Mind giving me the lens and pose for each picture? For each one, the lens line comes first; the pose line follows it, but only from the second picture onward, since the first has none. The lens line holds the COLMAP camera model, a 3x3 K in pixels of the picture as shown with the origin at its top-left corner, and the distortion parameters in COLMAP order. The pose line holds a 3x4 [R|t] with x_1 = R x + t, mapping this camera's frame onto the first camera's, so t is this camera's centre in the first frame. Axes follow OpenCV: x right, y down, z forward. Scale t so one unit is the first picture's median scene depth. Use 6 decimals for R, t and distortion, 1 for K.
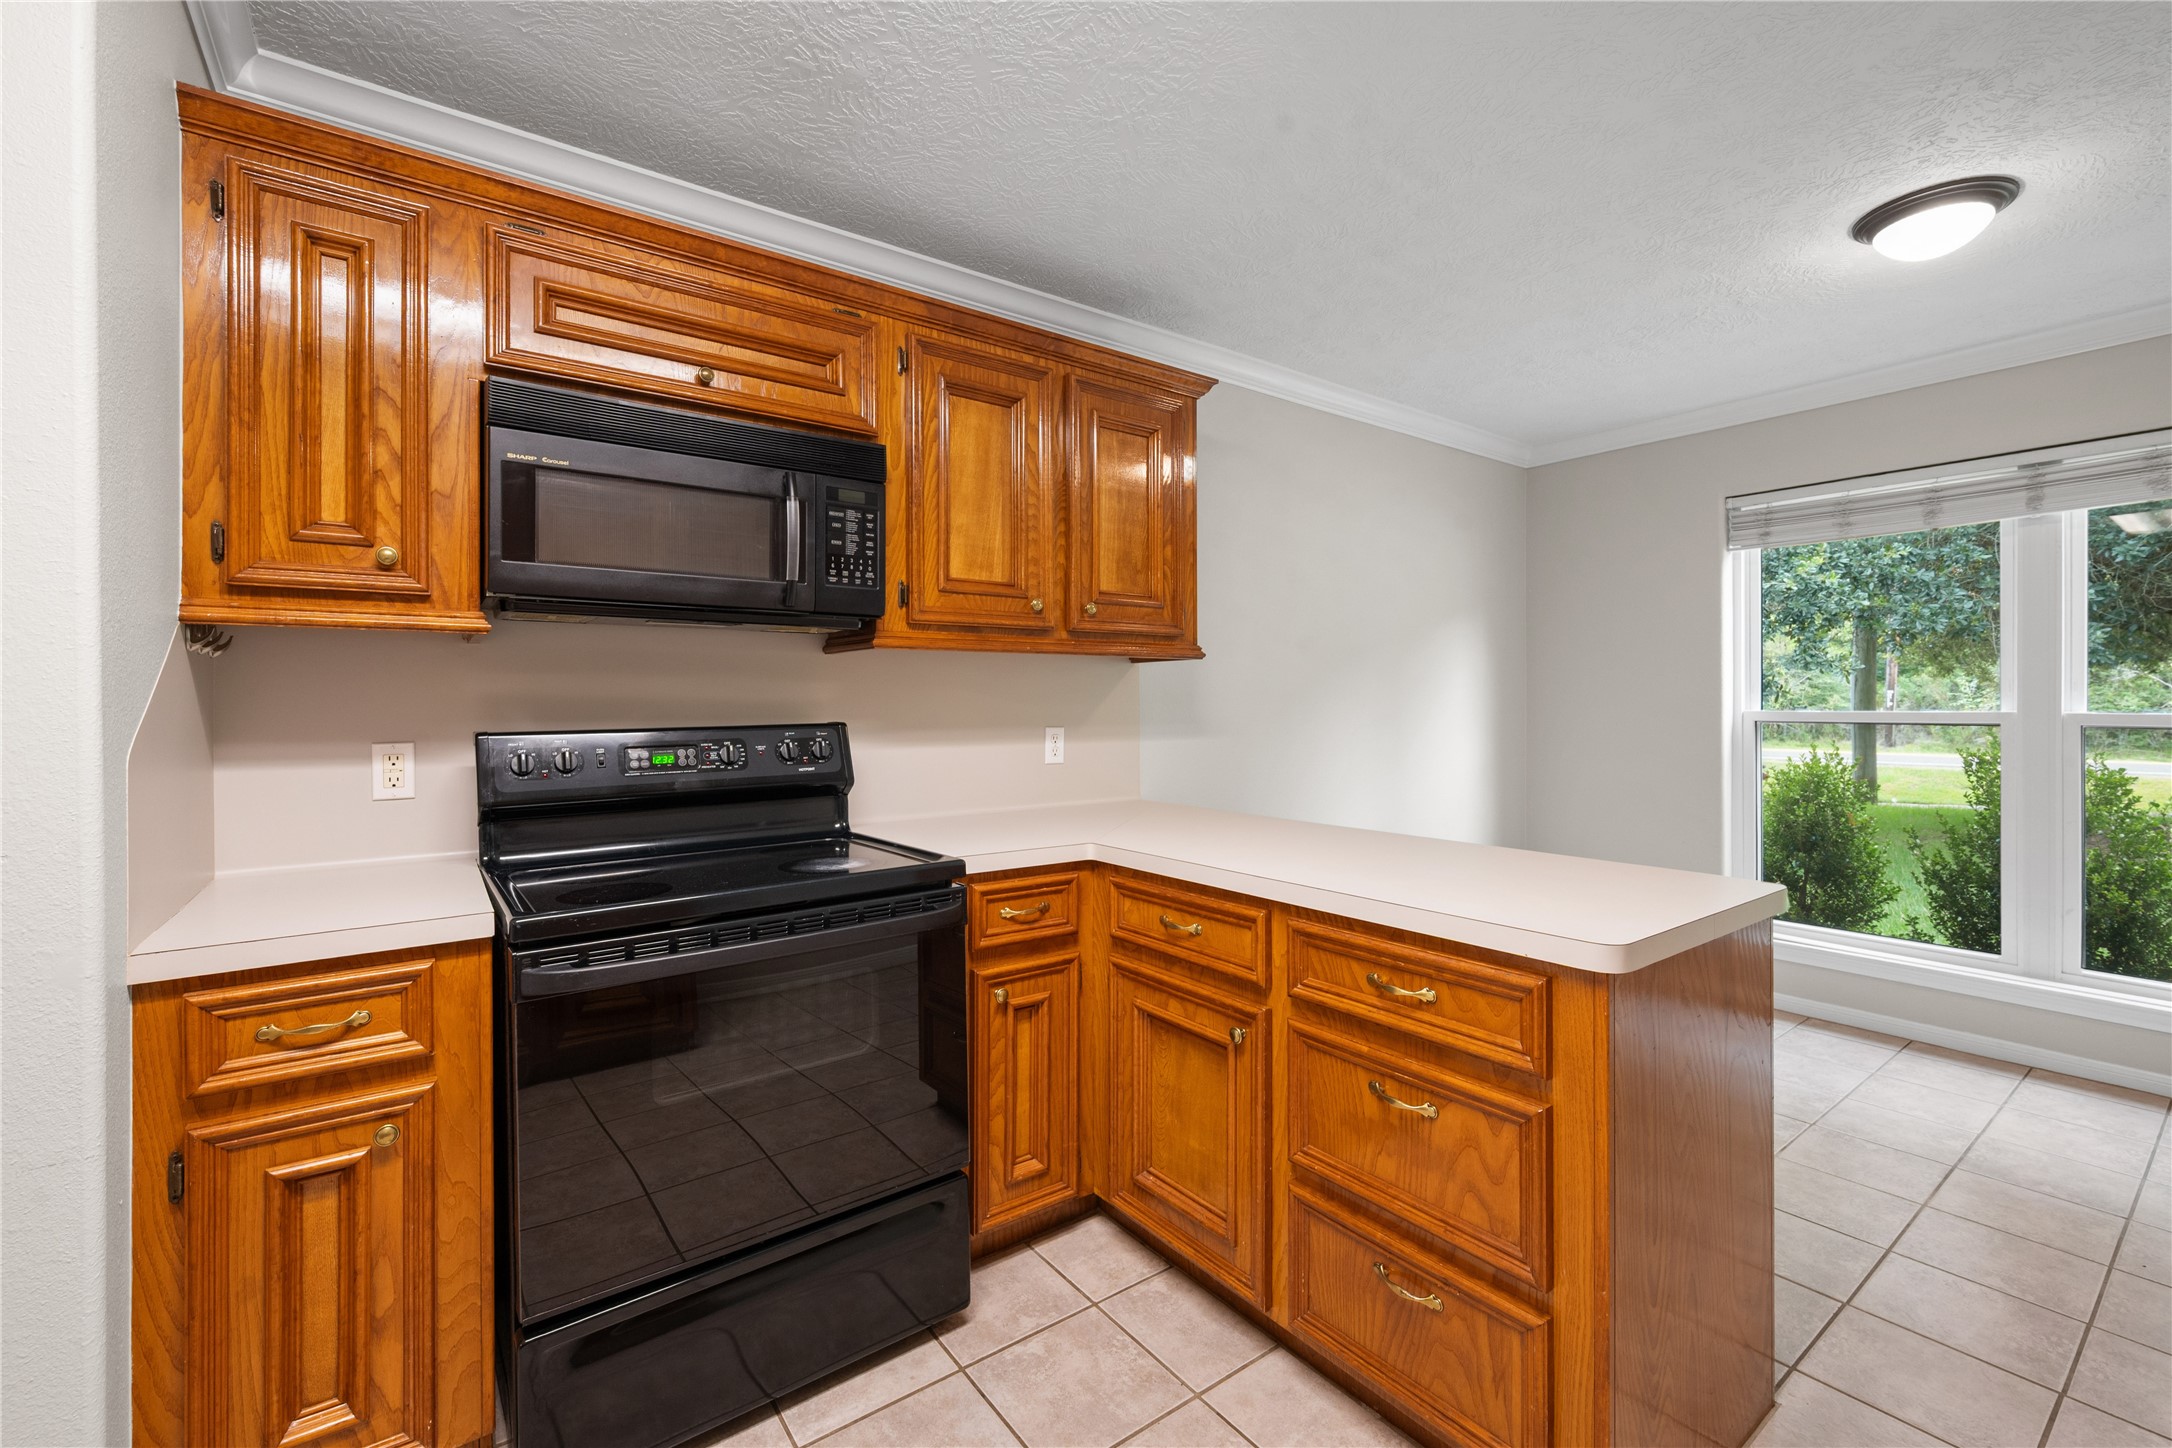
lens RADIAL K [[926.6, 0, 1083.6], [0, 926.6, 702.2], [0, 0, 1]] dist [-0.003790, 0.001230]
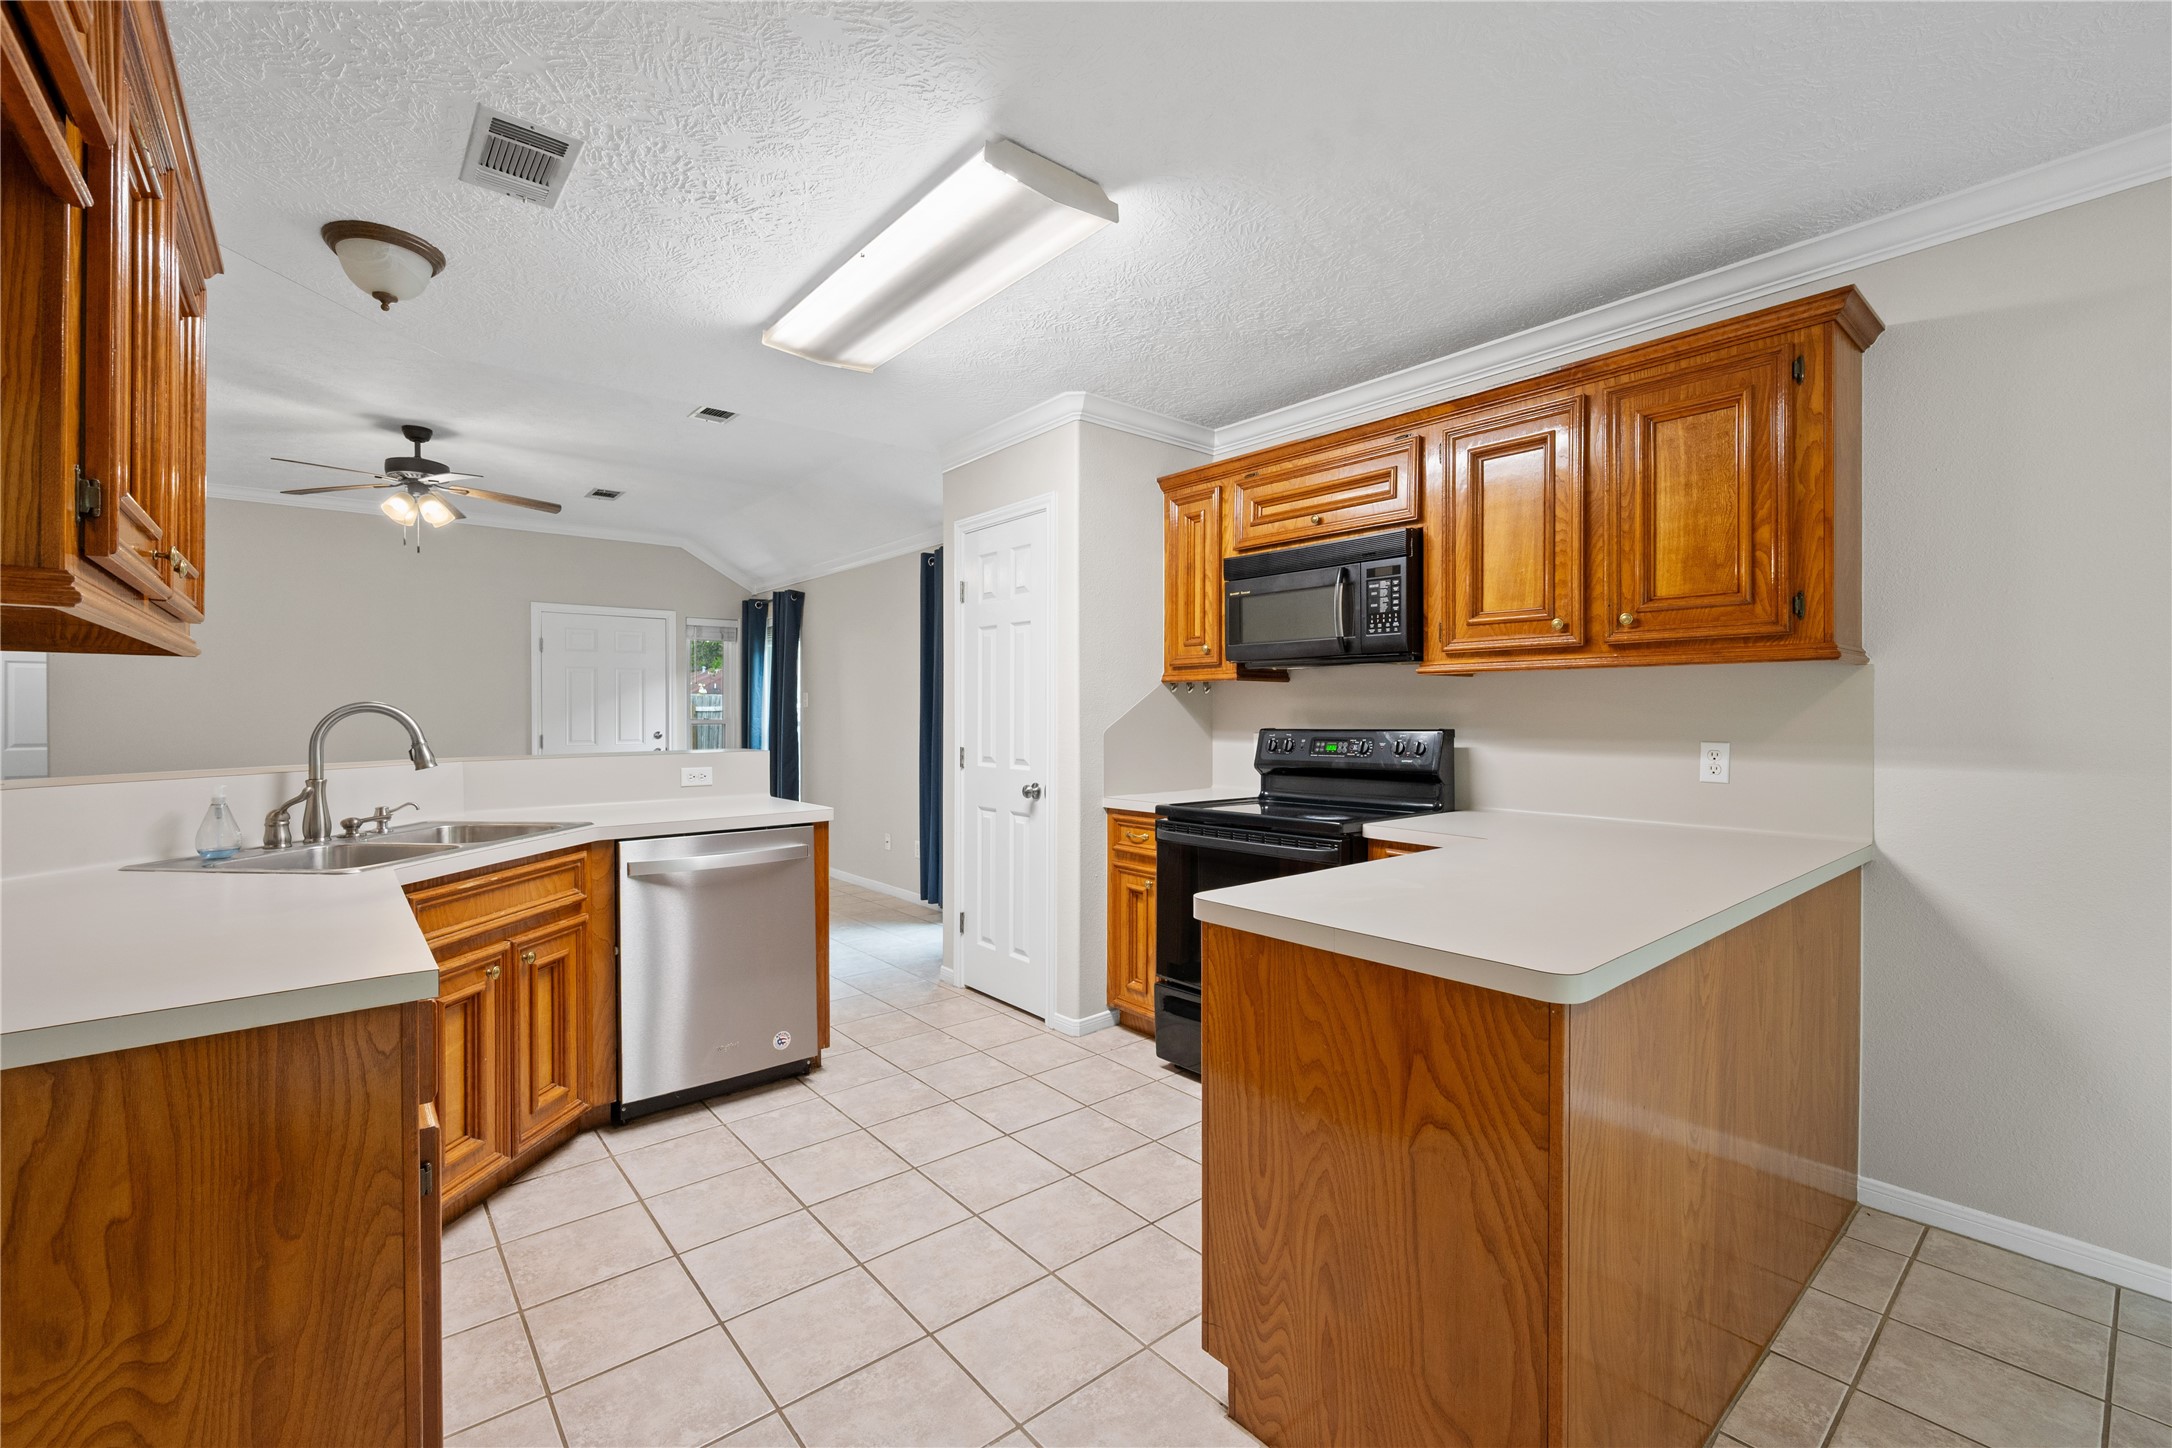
lens RADIAL K [[926.6, 0, 1116.0], [0, 926.6, 712.9], [0, 0, 1]] dist [-0.003790, 0.001230]
pose [[0.064794, 0.005125, -0.997886, 0.912760], [0.000539, 0.999986, 0.005171, -0.007771], [0.997899, -0.000873, 0.064790, 0.388185]]
